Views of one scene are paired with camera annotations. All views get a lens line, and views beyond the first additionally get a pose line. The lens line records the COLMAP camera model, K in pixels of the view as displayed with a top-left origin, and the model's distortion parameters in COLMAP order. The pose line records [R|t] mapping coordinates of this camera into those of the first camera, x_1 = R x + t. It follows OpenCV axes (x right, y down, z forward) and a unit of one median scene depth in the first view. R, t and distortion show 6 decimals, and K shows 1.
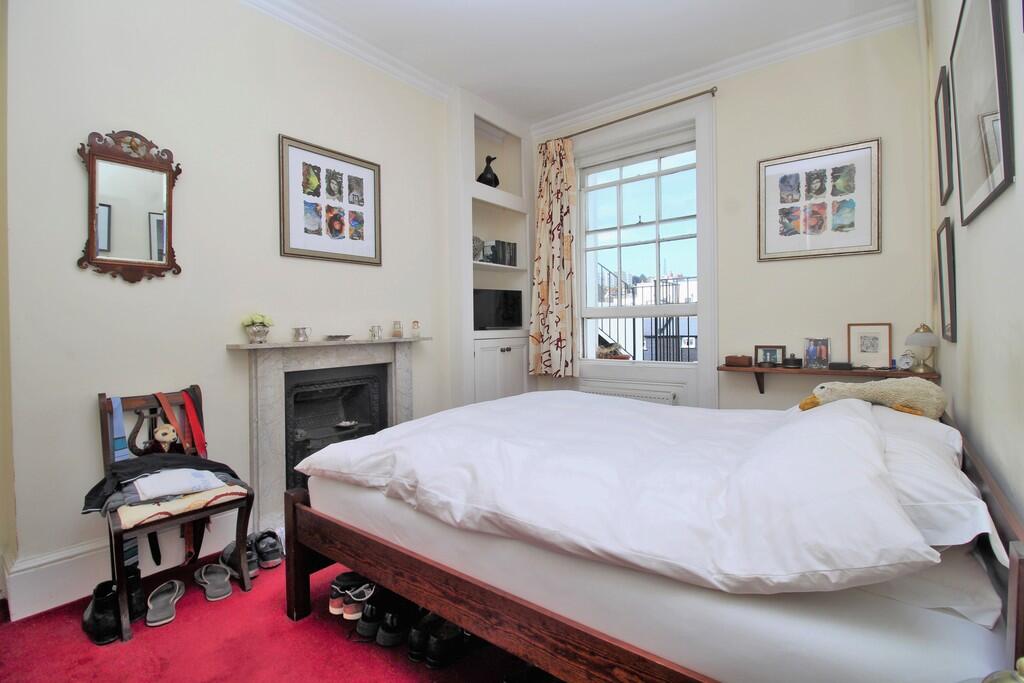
lens RADIAL K [[471.1, 0, 514.7], [0, 471.1, 330.6], [0, 0, 1]] dist [-0.000104, -0.014166]
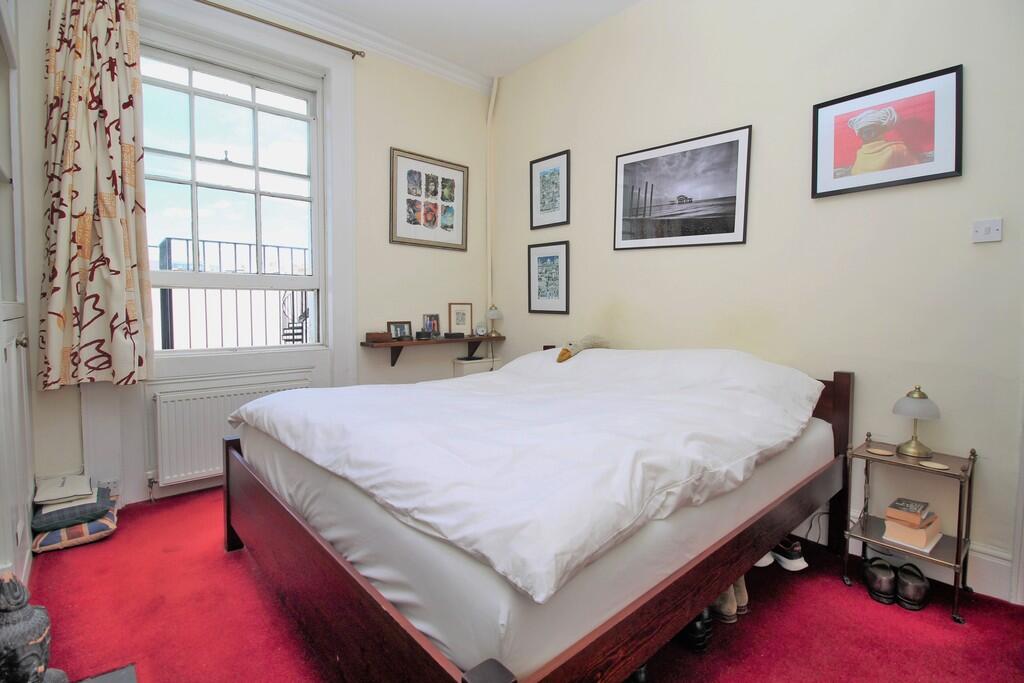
lens RADIAL K [[475.4, 0, 518.3], [0, 475.4, 331.6], [0, 0, 1]] dist [0.000520, -0.014429]
pose [[0.175131, -0.035579, 0.983902, -0.506044], [0.000700, 0.999351, 0.036014, 0.015864], [-0.984545, -0.005618, 0.175042, 0.537131]]
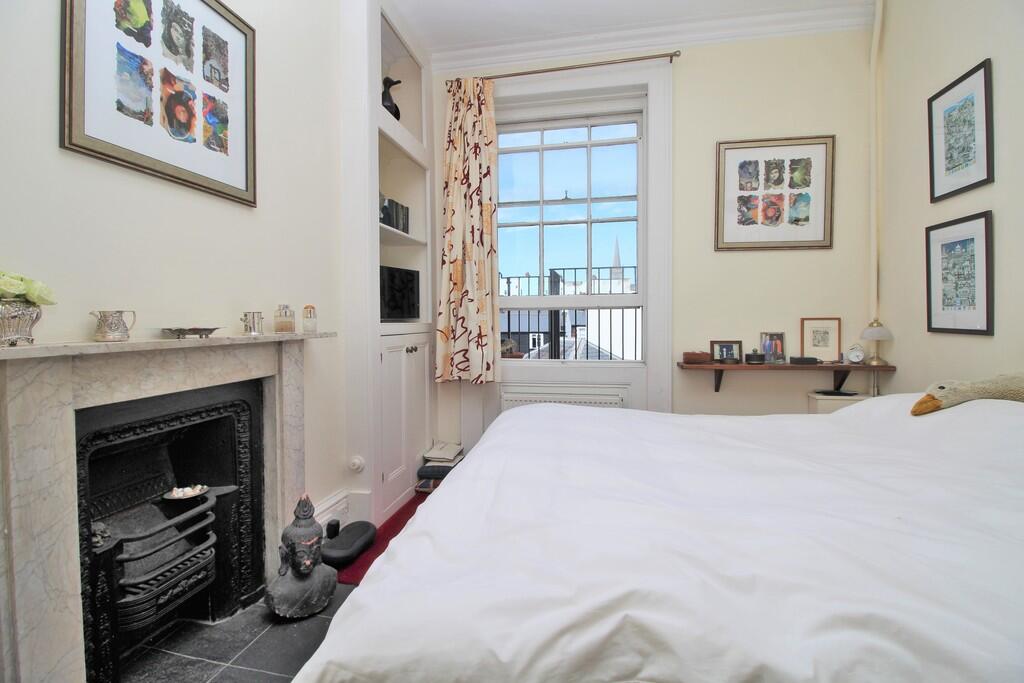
lens RADIAL K [[475.4, 0, 518.3], [0, 475.4, 331.6], [0, 0, 1]] dist [0.000520, -0.014429]
pose [[0.891513, -0.000274, 0.452996, -0.261443], [-0.003929, 0.999958, 0.008337, 0.007427], [-0.452979, -0.009212, 0.891474, 0.343914]]
